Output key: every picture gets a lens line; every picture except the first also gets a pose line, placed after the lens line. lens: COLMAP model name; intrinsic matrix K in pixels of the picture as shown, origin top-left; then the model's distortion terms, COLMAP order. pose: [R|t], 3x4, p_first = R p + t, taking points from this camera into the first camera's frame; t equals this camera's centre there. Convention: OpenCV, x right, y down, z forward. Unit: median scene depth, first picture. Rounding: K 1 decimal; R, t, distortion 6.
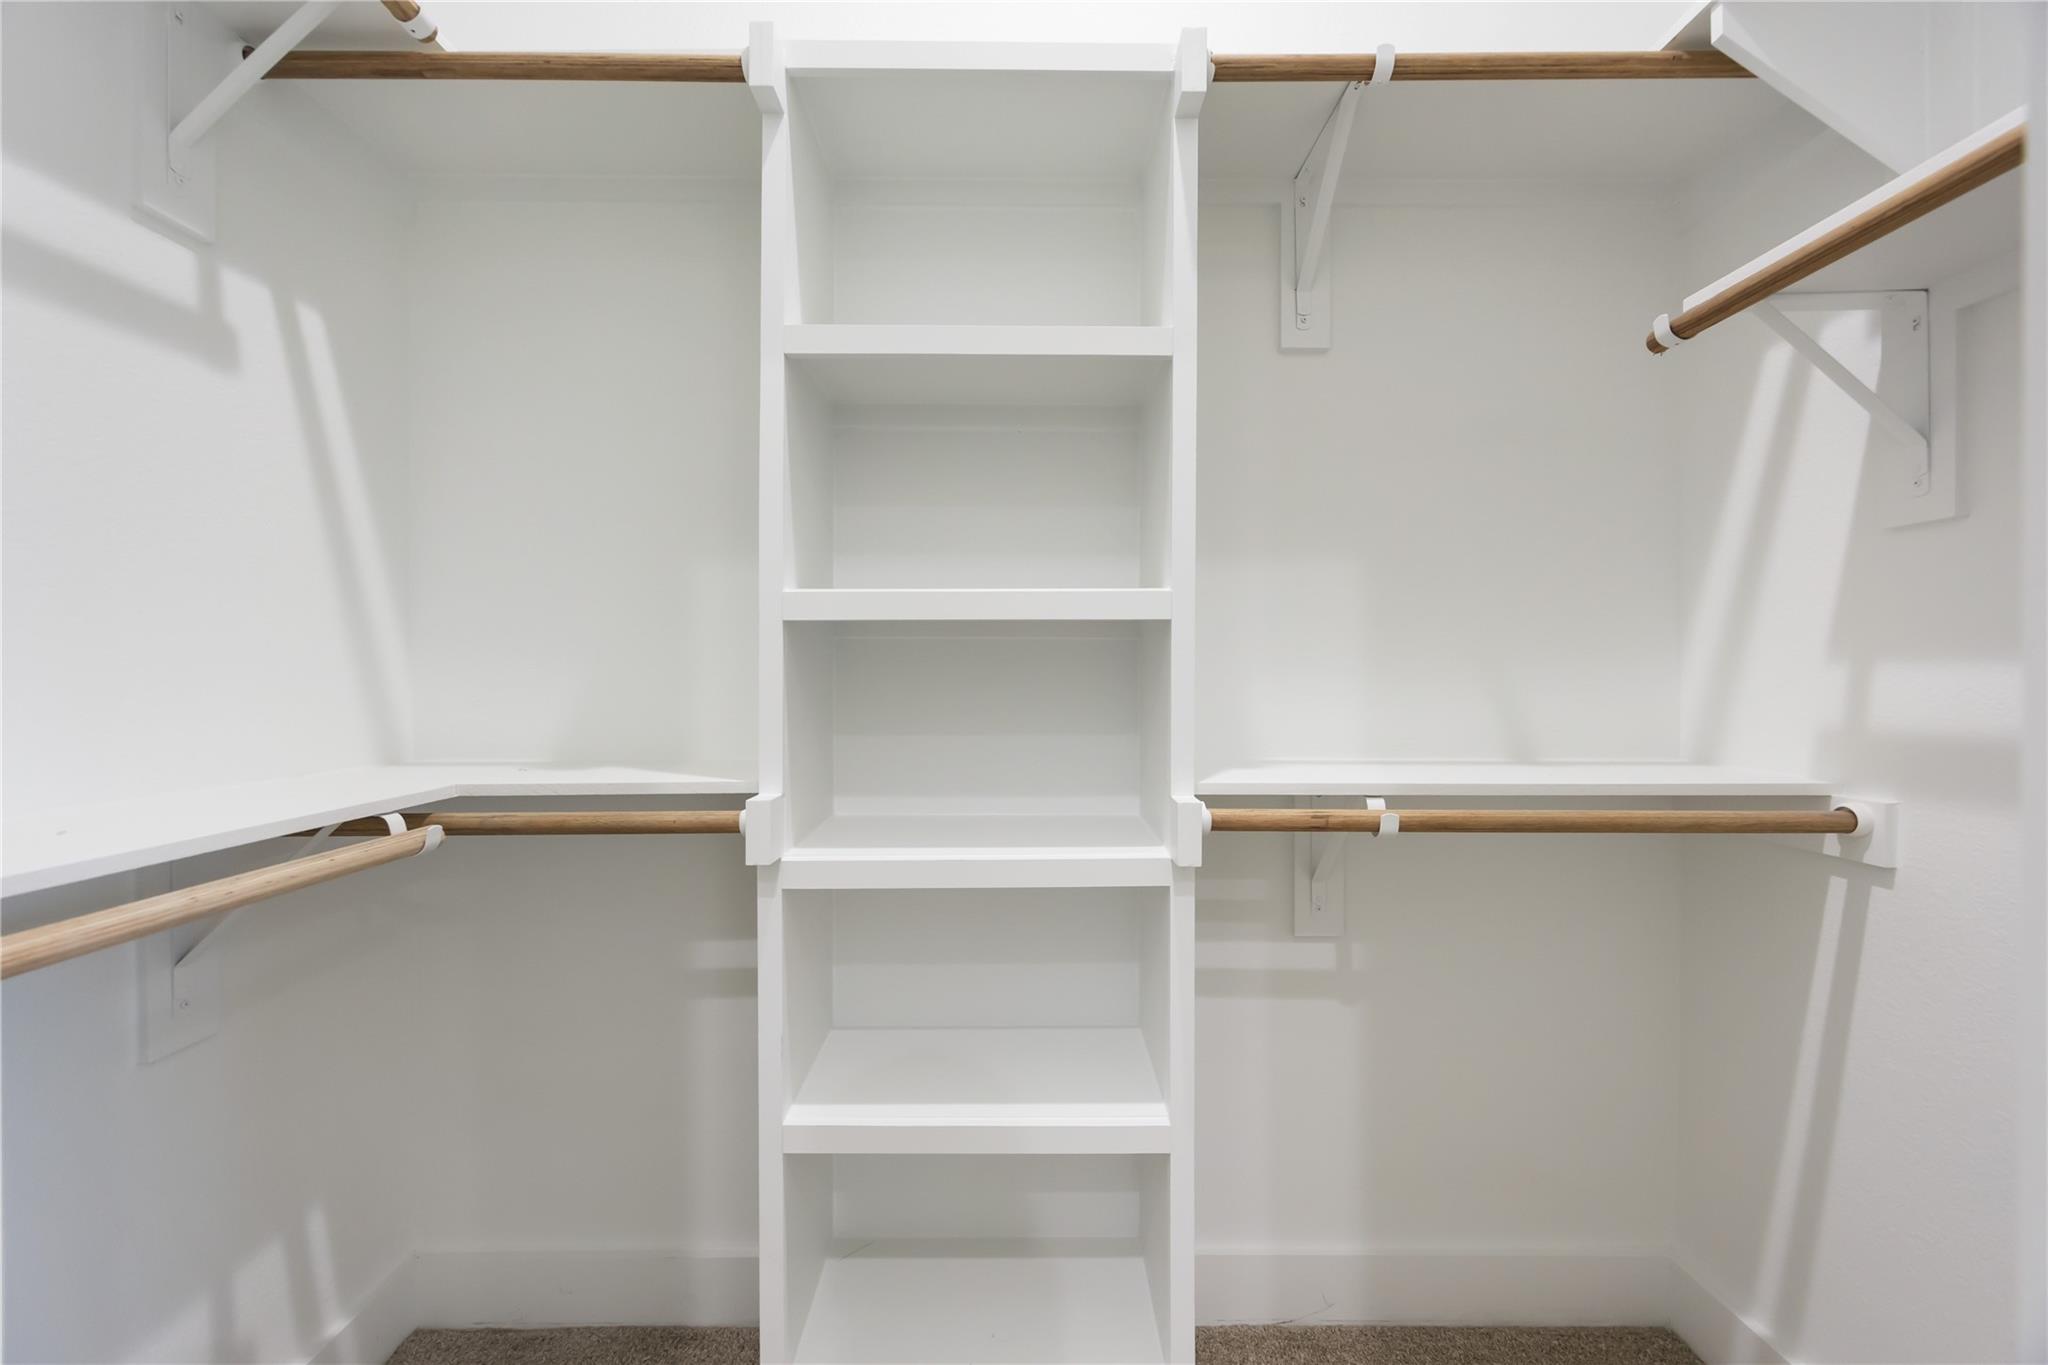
lens RADIAL K [[782.6, 0, 1024.4], [0, 782.6, 674.7], [0, 0, 1]] dist [-0.004787, 0.000595]
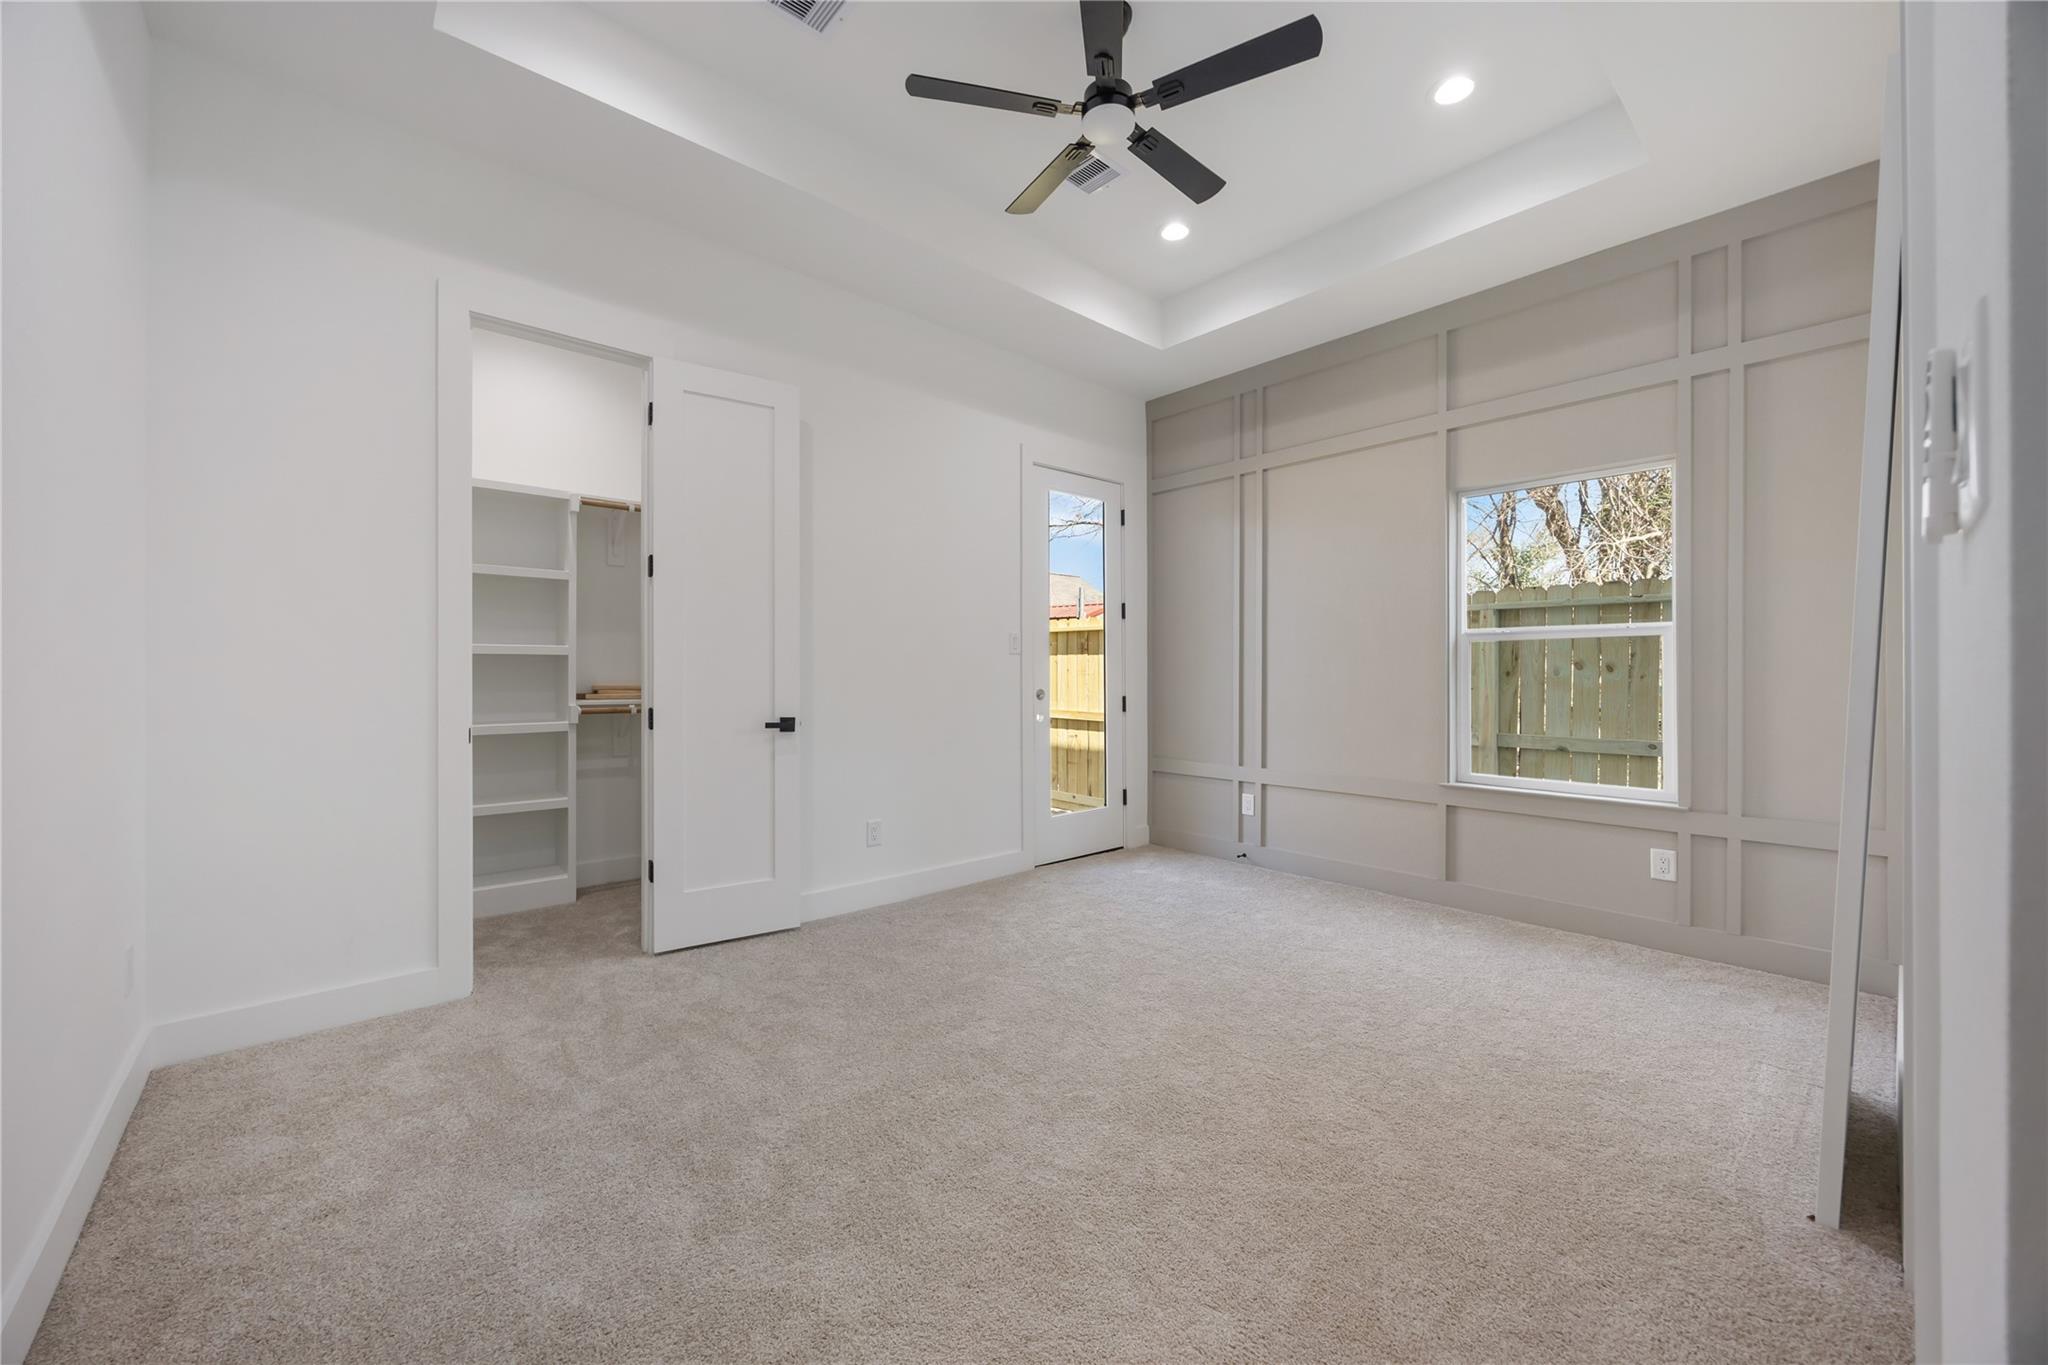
lens RADIAL K [[782.6, 0, 1020.8], [0, 782.6, 680.8], [0, 0, 1]] dist [-0.004787, 0.000595]
pose [[0.743089, -0.001294, 0.669191, -0.649959], [0.008398, 0.999937, -0.007392, 0.089870], [-0.669140, 0.011112, 0.743053, -2.962859]]
